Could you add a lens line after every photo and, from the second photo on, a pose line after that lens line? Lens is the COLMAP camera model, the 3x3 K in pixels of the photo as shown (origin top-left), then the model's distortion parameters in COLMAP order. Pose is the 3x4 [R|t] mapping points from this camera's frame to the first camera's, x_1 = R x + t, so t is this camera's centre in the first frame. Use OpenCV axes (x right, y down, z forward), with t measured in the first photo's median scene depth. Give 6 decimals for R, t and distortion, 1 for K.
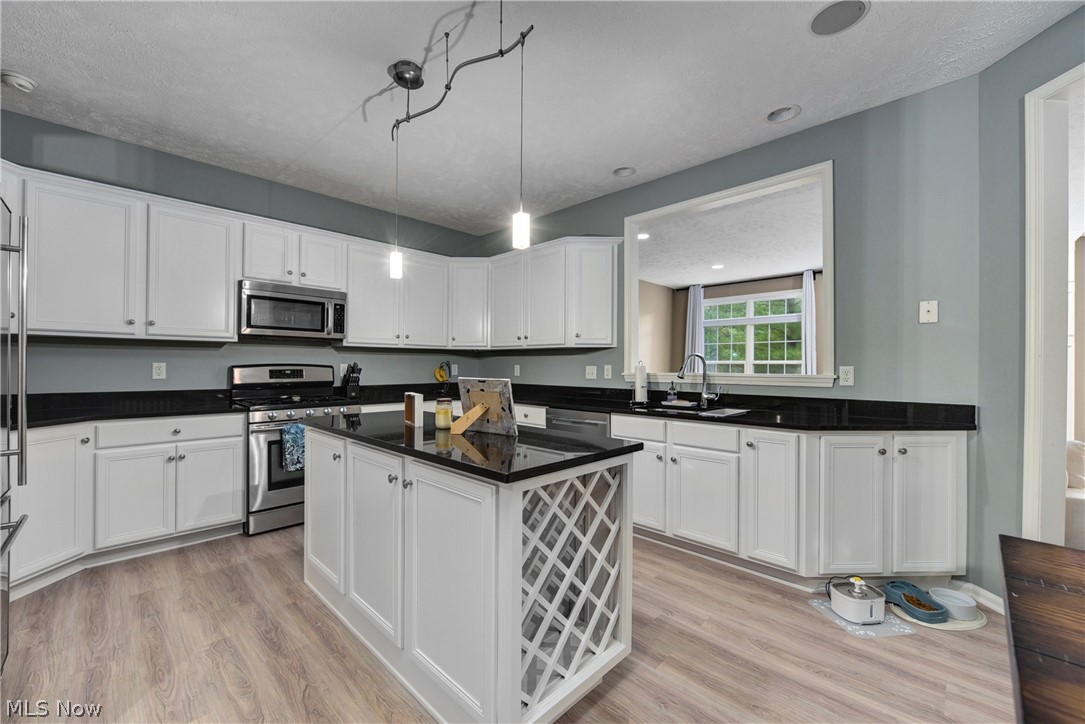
lens RADIAL K [[438.6, 0, 546.4], [0, 438.6, 364.1], [0, 0, 1]] dist [0.000338, -0.000004]
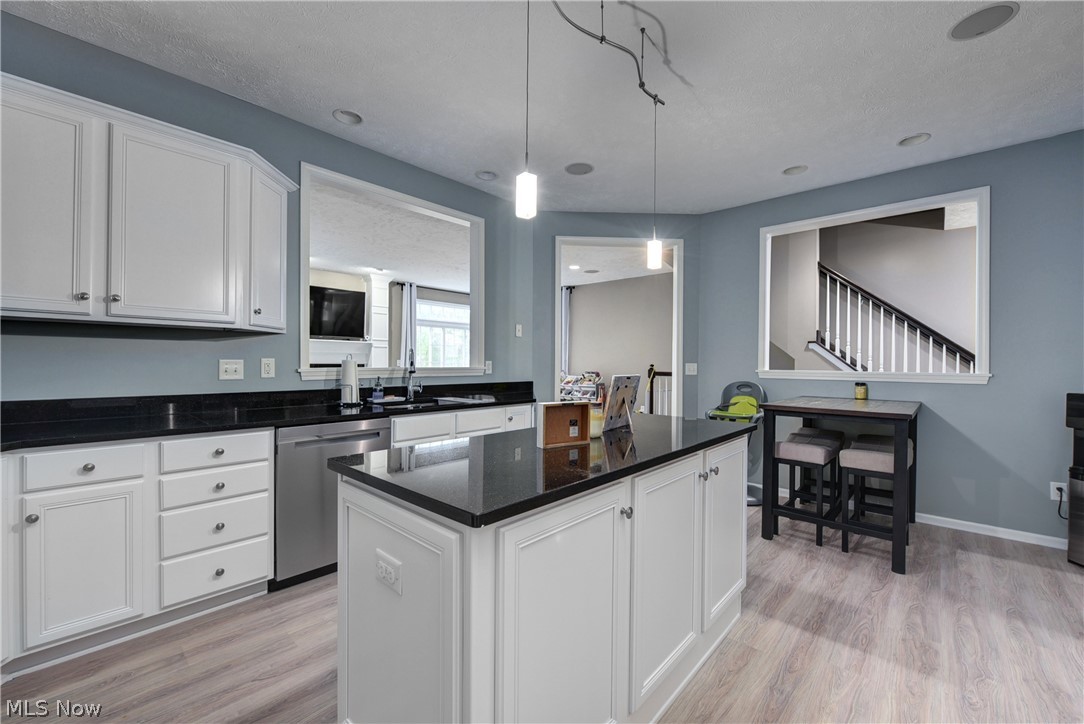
lens RADIAL K [[438.2, 0, 540.0], [0, 438.2, 364.2], [0, 0, 1]] dist [0.000338, -0.000004]
pose [[-0.026248, -0.008266, 0.999621, -0.664730], [-0.012238, 0.999894, 0.007947, 0.001289], [-0.999581, -0.012025, -0.026346, 0.695740]]
